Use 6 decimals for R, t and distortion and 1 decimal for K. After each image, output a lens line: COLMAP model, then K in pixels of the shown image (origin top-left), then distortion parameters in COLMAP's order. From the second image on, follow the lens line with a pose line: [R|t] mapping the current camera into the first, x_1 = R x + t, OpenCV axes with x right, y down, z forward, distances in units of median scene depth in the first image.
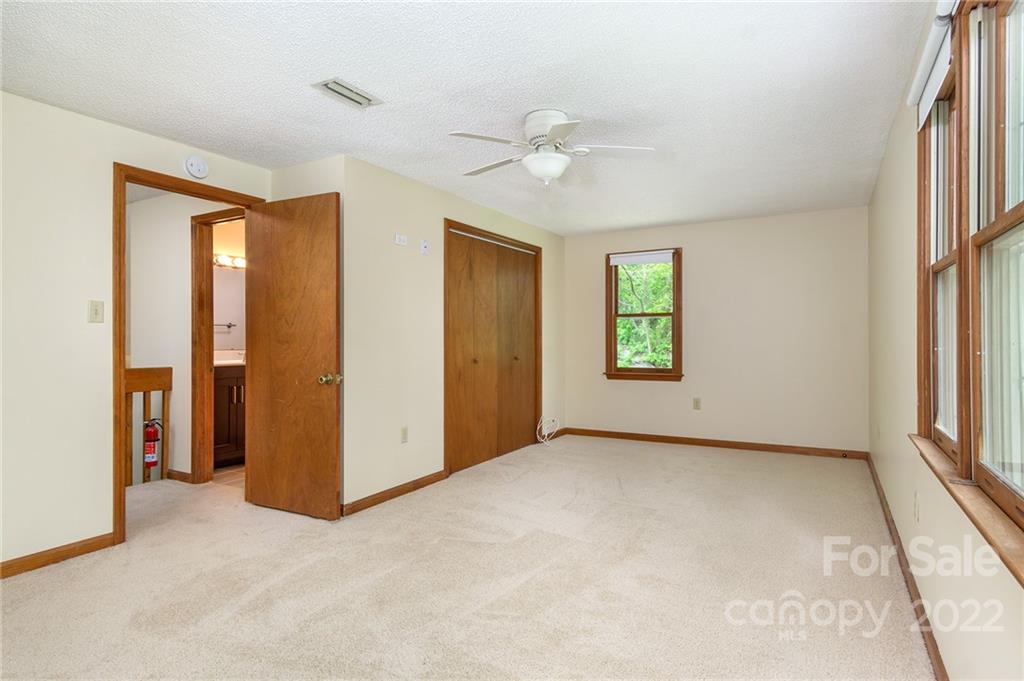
lens RADIAL K [[539.3, 0, 512.0], [0, 539.3, 337.7], [0, 0, 1]] dist [0.002747, 0.002446]
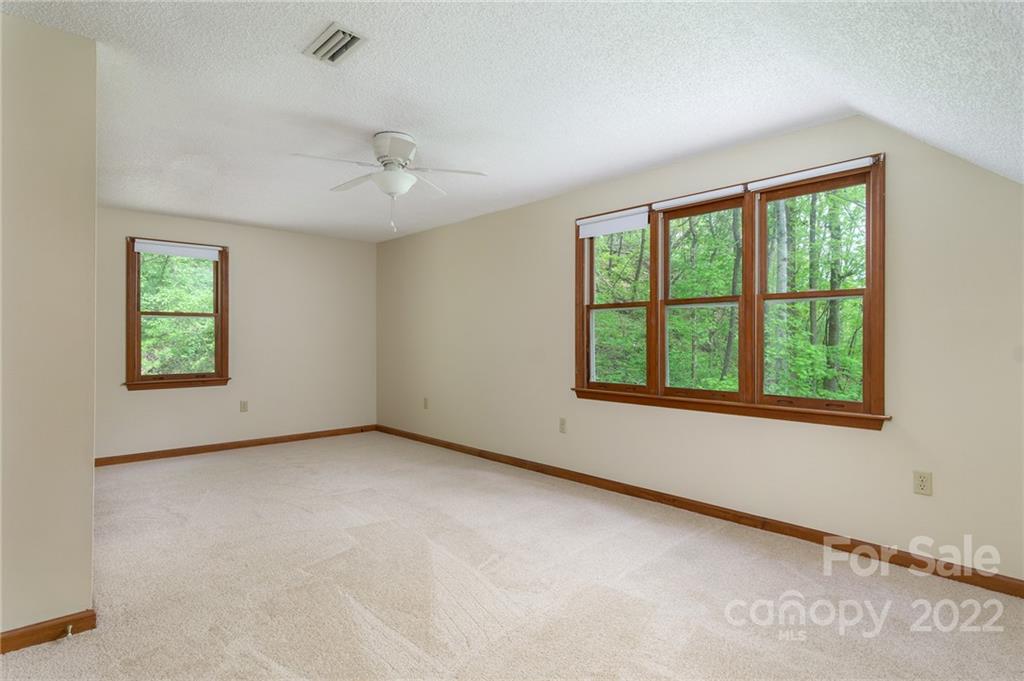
lens RADIAL K [[539.3, 0, 512.0], [0, 539.3, 337.7], [0, 0, 1]] dist [0.002747, 0.002446]
pose [[0.314070, 0.008117, 0.949365, -0.445314], [-0.004444, 0.999965, -0.007080, 0.000362], [-0.949390, -0.001996, 0.314095, 0.207275]]
